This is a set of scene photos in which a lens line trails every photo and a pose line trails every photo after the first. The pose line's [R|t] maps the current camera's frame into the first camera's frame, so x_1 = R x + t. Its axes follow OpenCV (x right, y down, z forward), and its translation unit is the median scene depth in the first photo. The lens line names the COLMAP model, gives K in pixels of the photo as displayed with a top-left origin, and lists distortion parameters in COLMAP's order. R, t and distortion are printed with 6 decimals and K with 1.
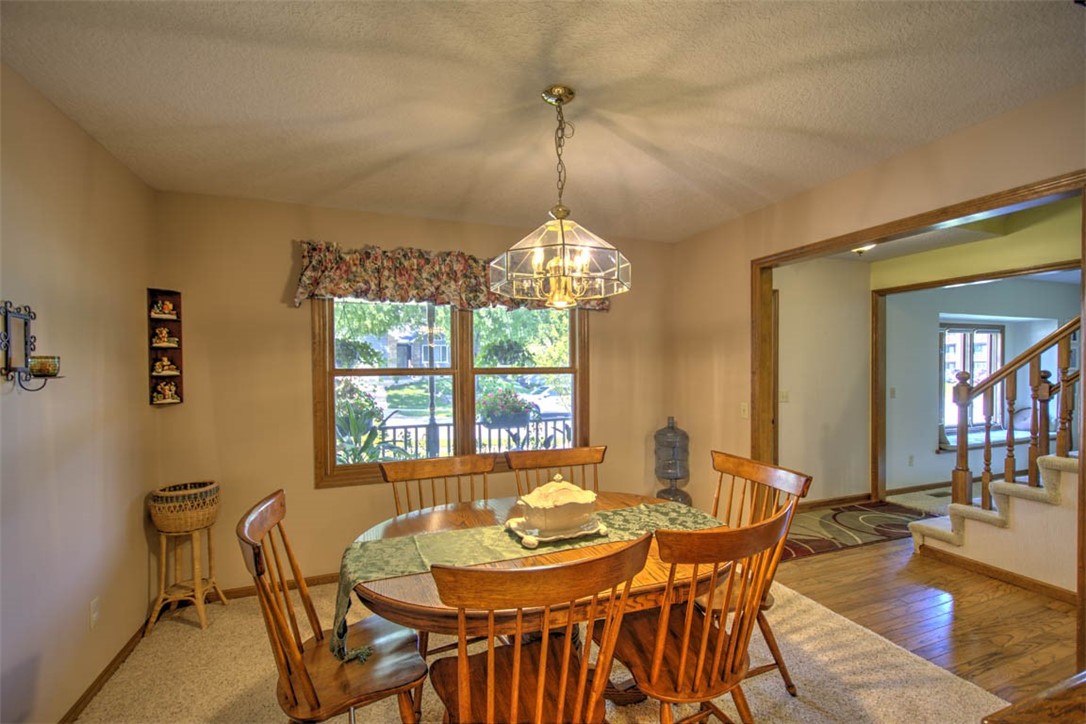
lens RADIAL K [[466.2, 0, 539.8], [0, 466.2, 376.3], [0, 0, 1]] dist [0.000450, 0.000048]
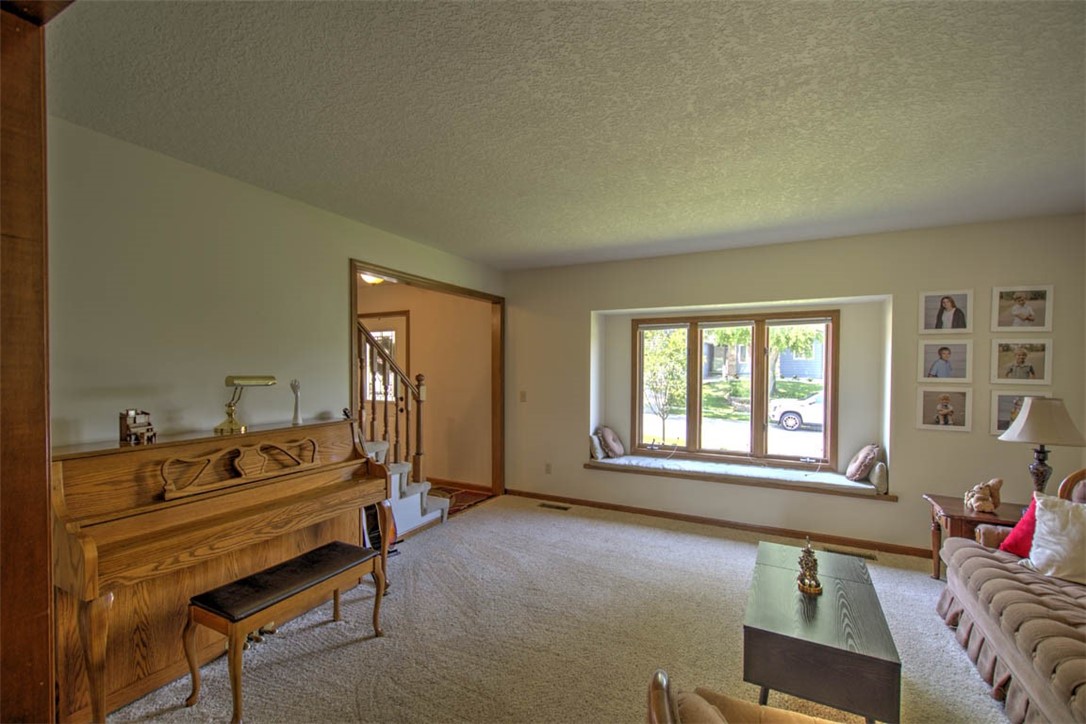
lens RADIAL K [[466.2, 0, 539.8], [0, 466.2, 376.3], [0, 0, 1]] dist [0.000450, 0.000048]
pose [[0.670988, 0.024150, -0.741075, 1.546718], [-0.023572, 0.999659, 0.011234, -0.019800], [0.741093, 0.009931, 0.671329, 0.349865]]
